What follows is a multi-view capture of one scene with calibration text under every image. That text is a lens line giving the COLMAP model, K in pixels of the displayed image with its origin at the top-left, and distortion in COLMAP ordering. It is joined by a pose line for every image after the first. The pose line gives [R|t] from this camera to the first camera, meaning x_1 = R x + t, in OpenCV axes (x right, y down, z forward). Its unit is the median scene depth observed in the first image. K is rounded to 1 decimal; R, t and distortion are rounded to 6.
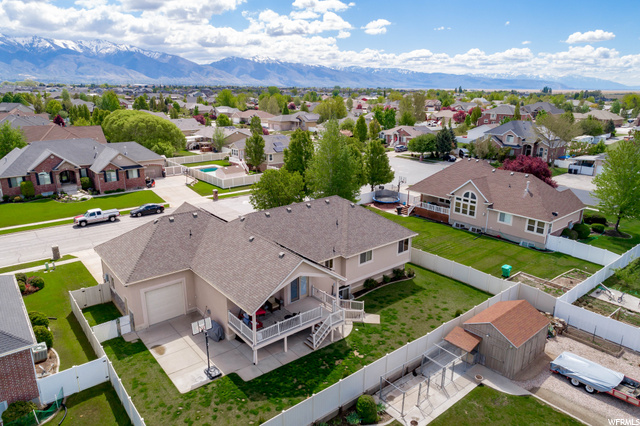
lens RADIAL K [[428.8, 0, 317.7], [0, 428.8, 211.0], [0, 0, 1]] dist [-0.003264, 0.005643]
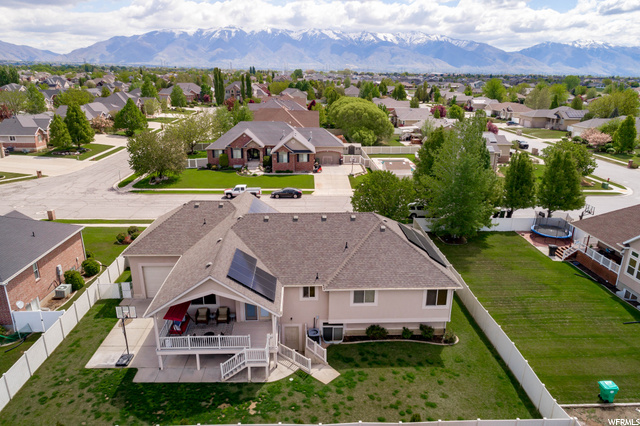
lens RADIAL K [[428.8, 0, 318.9], [0, 428.8, 211.9], [0, 0, 1]] dist [-0.003264, 0.005643]
pose [[0.797995, 0.185890, -0.573279, 0.277325], [-0.170964, 0.981988, 0.080438, -0.055444], [0.577906, 0.033822, 0.815402, 0.185568]]
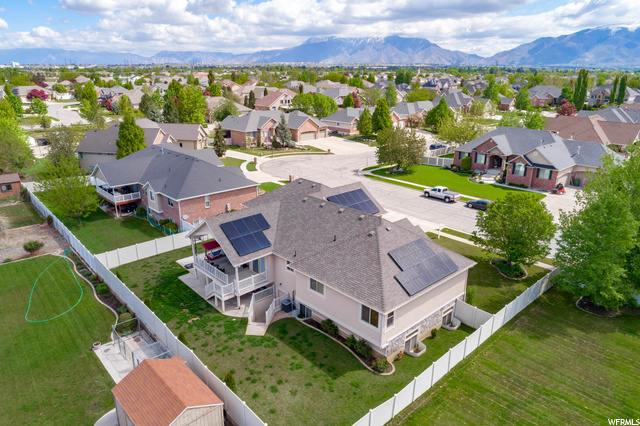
lens RADIAL K [[428.8, 0, 321.3], [0, 428.8, 213.8], [0, 0, 1]] dist [-0.003264, 0.005643]
pose [[0.063721, 0.308583, -0.949061, 0.507682], [-0.284711, 0.917092, 0.279072, -0.150566], [0.956493, 0.252425, 0.146295, 0.507899]]
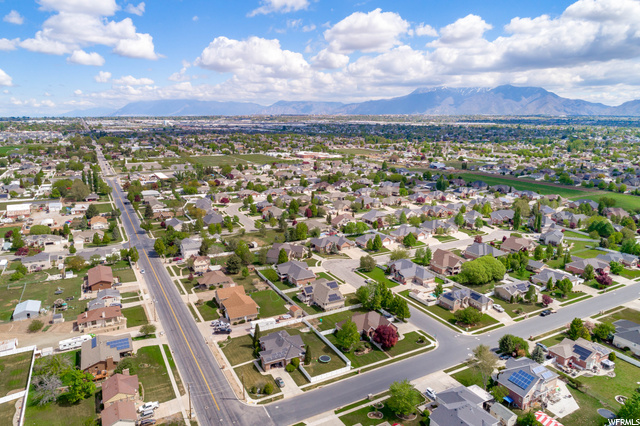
lens RADIAL K [[428.8, 0, 317.8], [0, 428.8, 213.2], [0, 0, 1]] dist [-0.003264, 0.005643]
pose [[-0.182713, 0.204701, -0.961620, 2.944729], [-0.278996, 0.927082, 0.250360, -1.299618], [0.942750, 0.314032, -0.112279, 0.748598]]
